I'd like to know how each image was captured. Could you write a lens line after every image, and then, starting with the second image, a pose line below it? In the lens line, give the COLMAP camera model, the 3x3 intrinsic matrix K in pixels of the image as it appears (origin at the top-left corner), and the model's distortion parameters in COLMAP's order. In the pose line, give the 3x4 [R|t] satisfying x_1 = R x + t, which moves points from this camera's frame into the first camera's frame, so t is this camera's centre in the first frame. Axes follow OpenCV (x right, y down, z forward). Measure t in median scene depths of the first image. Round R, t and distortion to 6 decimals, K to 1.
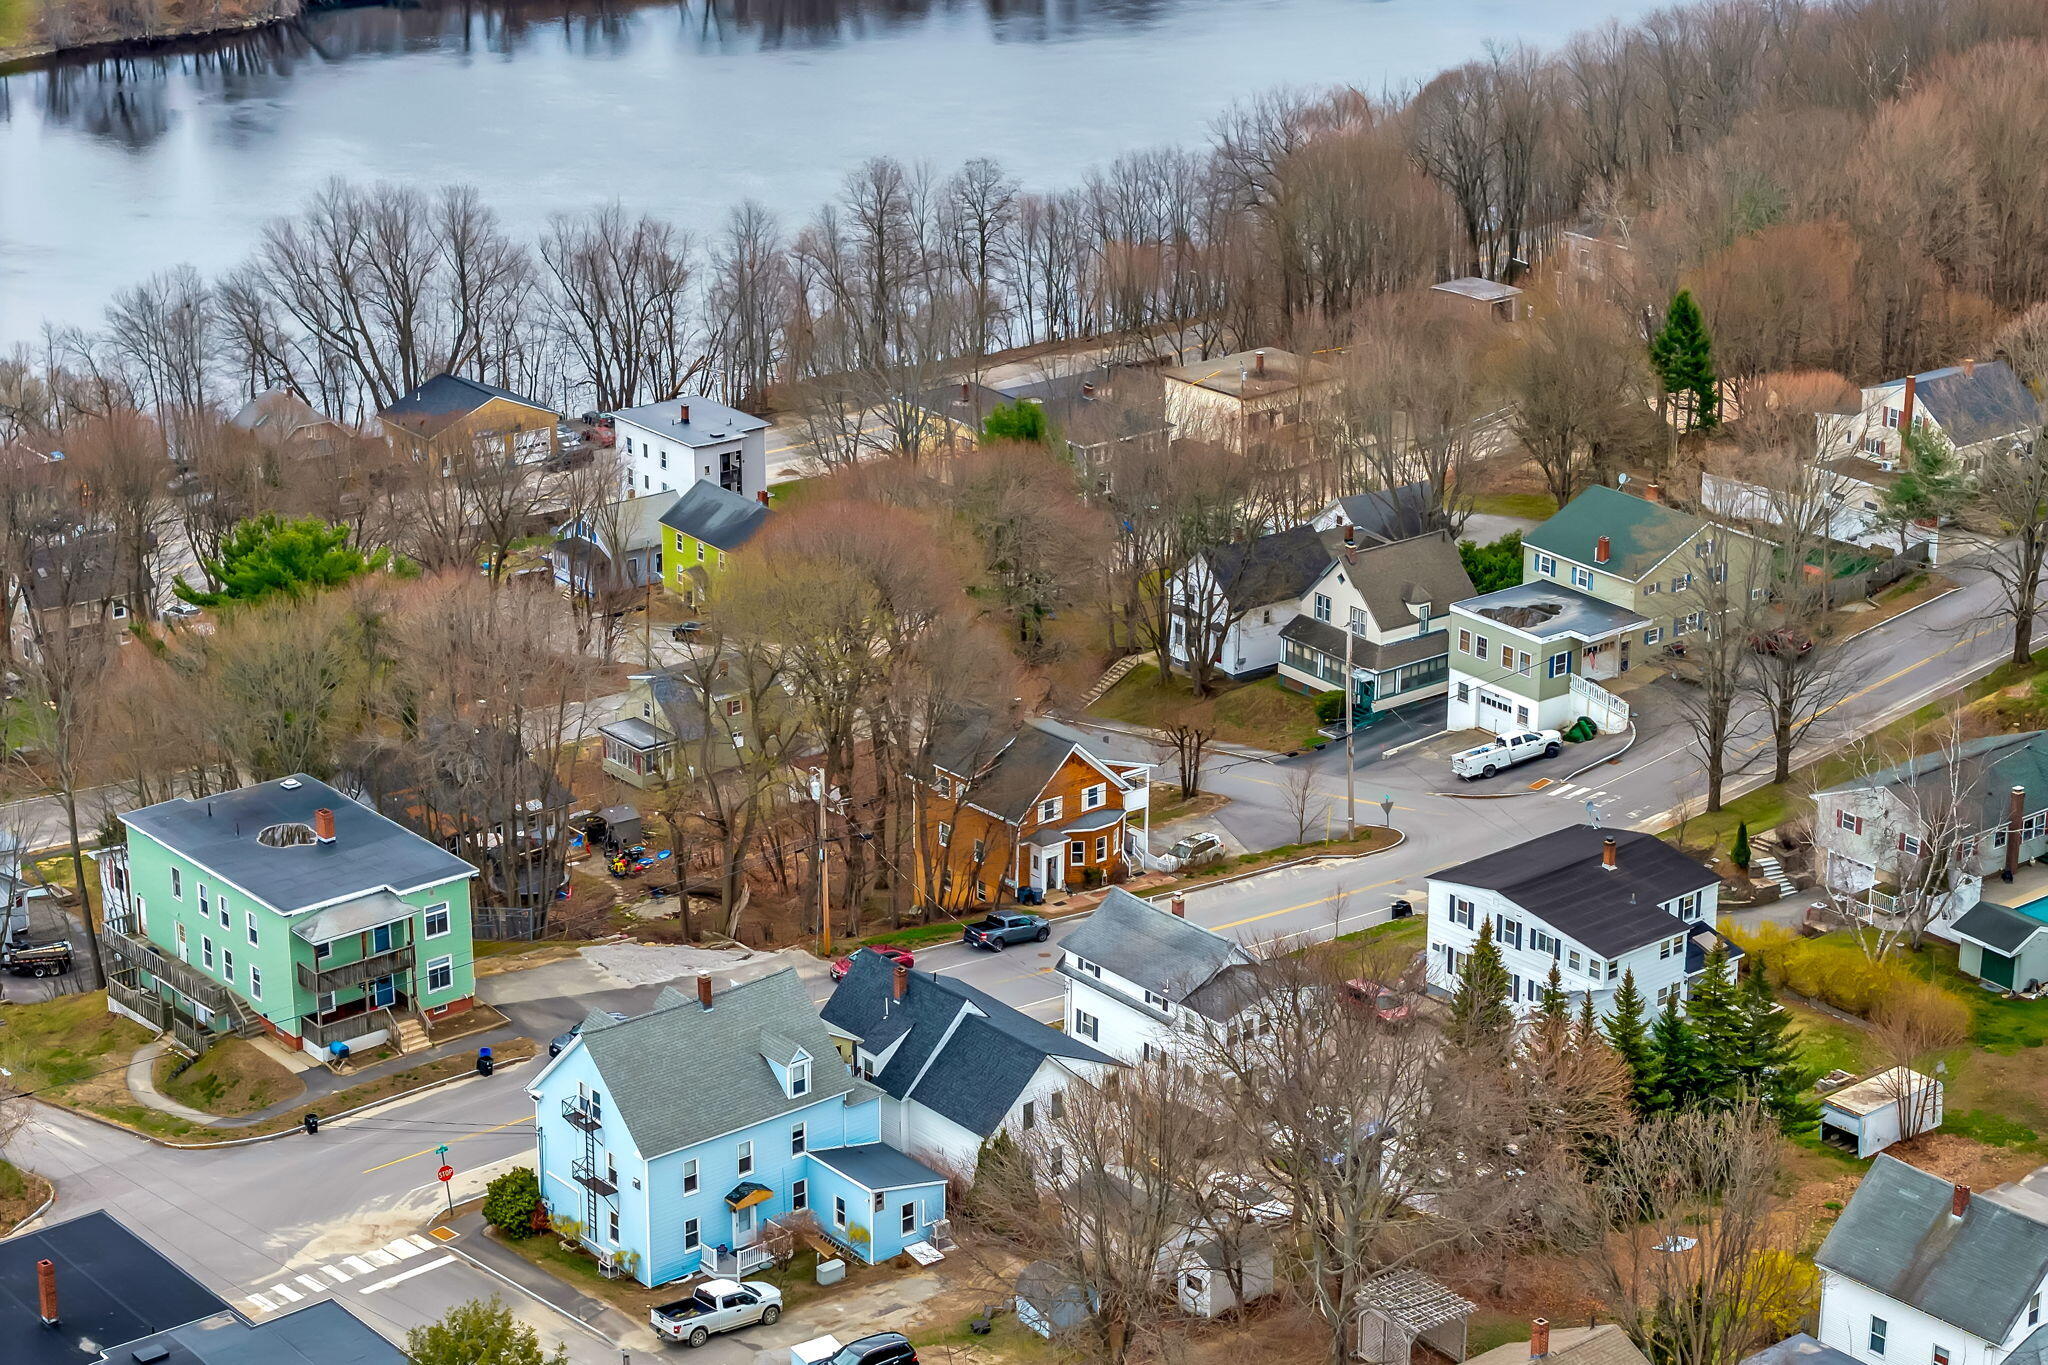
lens RADIAL K [[4132.4, 0, 1053.3], [0, 4132.4, 681.5], [0, 0, 1]] dist [-0.277703, 1.380678]
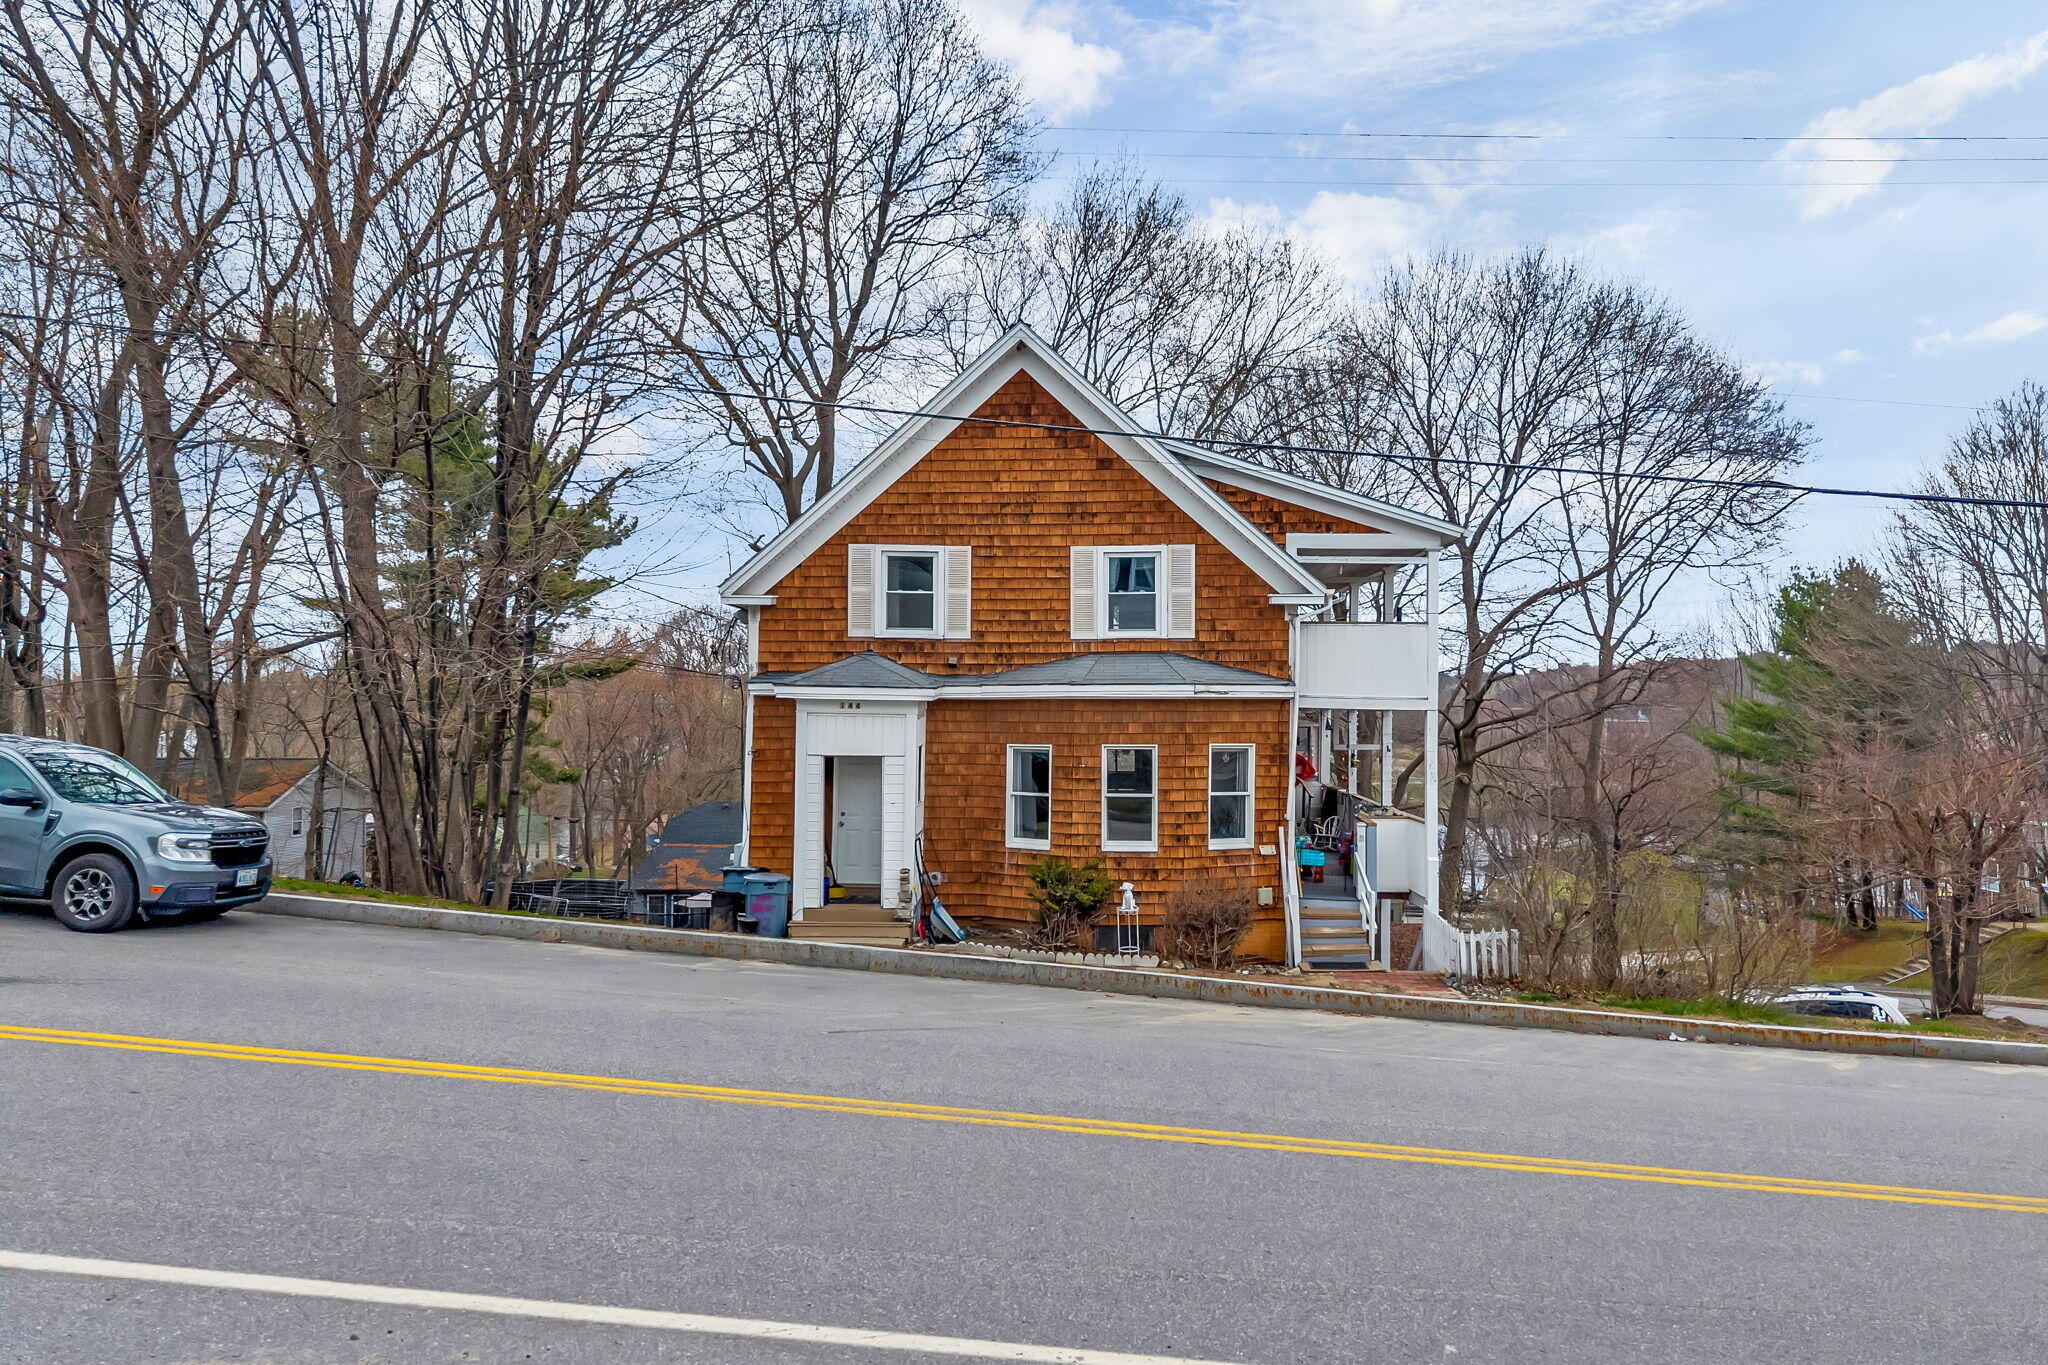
lens RADIAL K [[1429.3, 0, 1010.4], [0, 1429.3, 690.9], [0, 0, 1]] dist [0.078581, -0.001085]
pose [[0.727046, -0.004697, -0.686573, 0.064331], [-0.232873, 0.939015, -0.253025, 0.057494], [0.645890, 0.343845, 0.681613, 0.935321]]
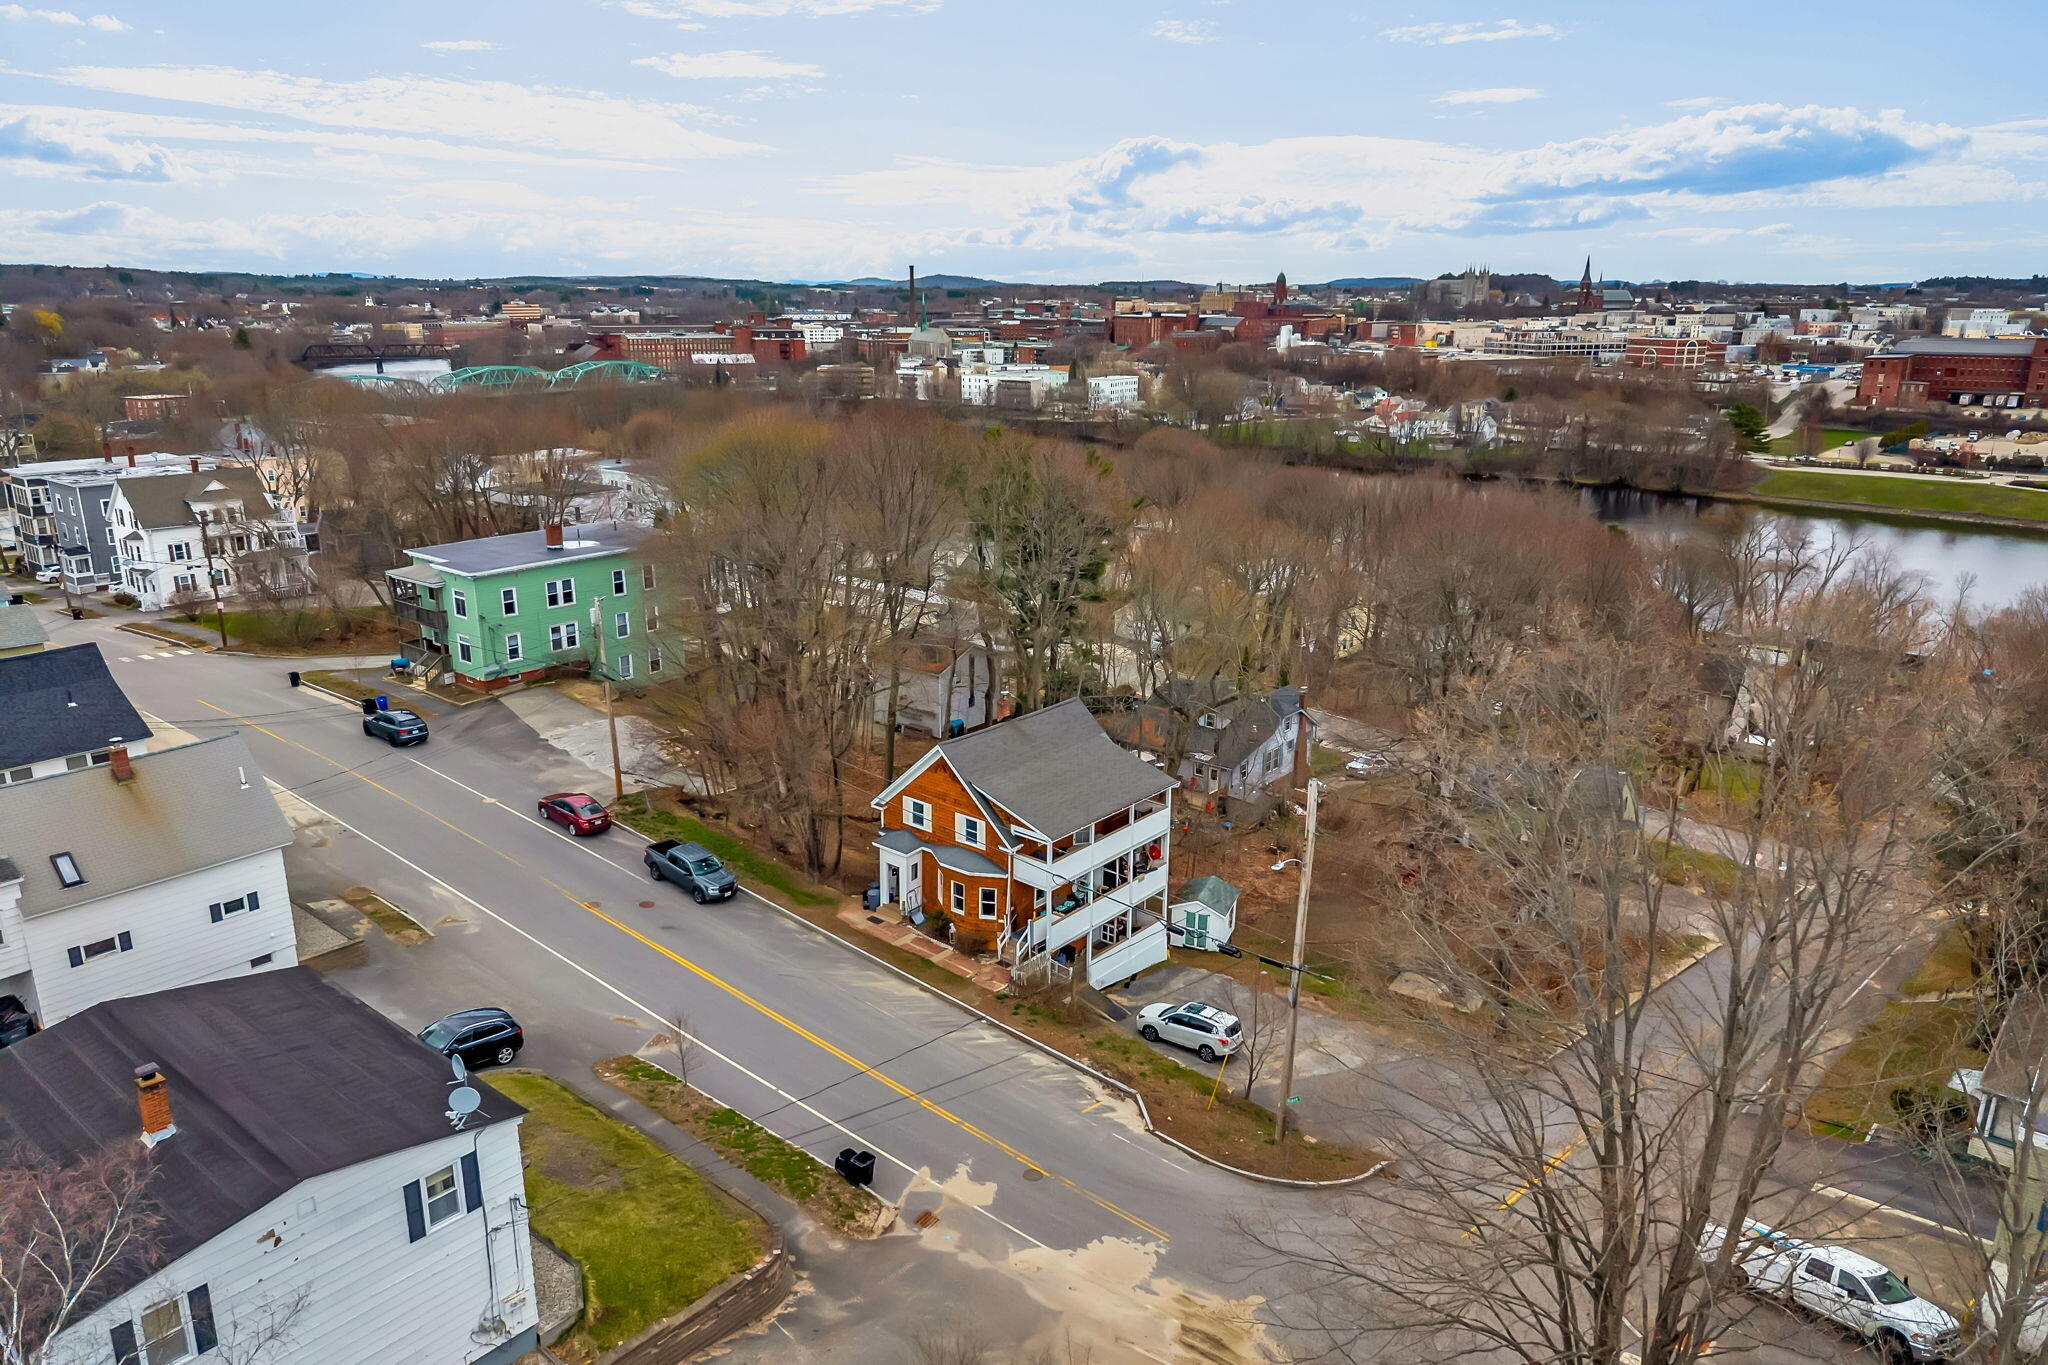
lens RADIAL K [[1355.8, 0, 998.6], [0, 1355.8, 674.0], [0, 0, 1]] dist [-0.000030, -0.000637]
pose [[0.161874, 0.259116, -0.952185, 0.243840], [-0.334848, 0.922085, 0.193999, -0.049959], [0.928264, 0.287434, 0.236026, 0.934447]]
